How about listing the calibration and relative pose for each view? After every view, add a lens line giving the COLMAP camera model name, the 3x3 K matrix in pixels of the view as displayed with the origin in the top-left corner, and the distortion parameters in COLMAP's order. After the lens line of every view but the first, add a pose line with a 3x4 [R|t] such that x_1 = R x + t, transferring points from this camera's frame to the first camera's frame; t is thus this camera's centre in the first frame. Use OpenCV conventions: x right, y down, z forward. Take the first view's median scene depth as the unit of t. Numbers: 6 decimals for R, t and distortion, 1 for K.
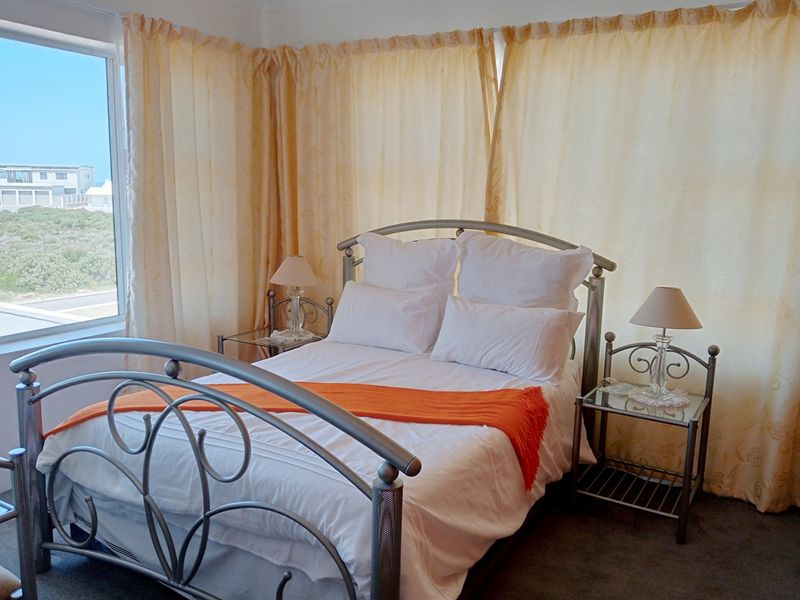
lens RADIAL K [[635.8, 0, 395.2], [0, 635.8, 298.6], [0, 0, 1]] dist [0.124431, -0.211082]
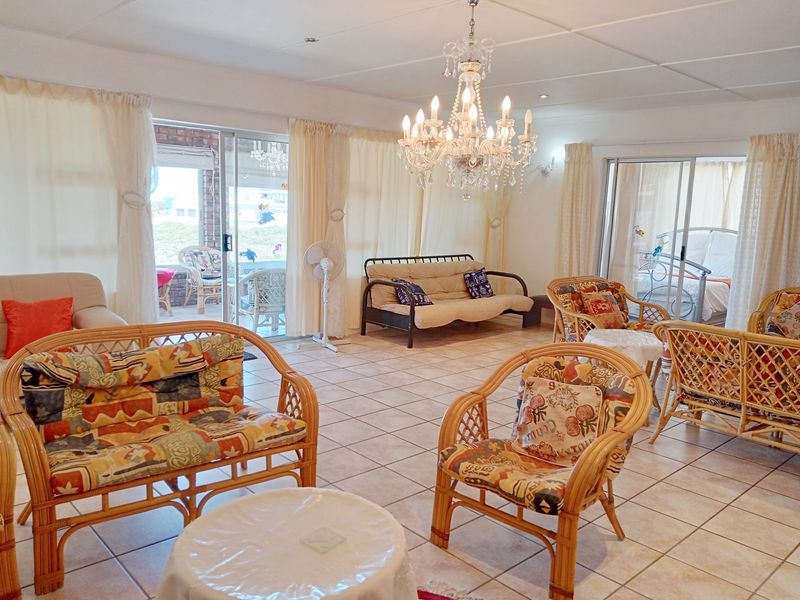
lens RADIAL K [[630.7, 0, 400.0], [0, 630.7, 300.0], [0, 0, 1]] dist [0.129796, -0.211336]
pose [[0.958159, 0.052990, -0.281289, -0.453095], [-0.059313, 0.998141, -0.014008, 0.358670], [0.280024, 0.030106, 0.959521, -2.362338]]
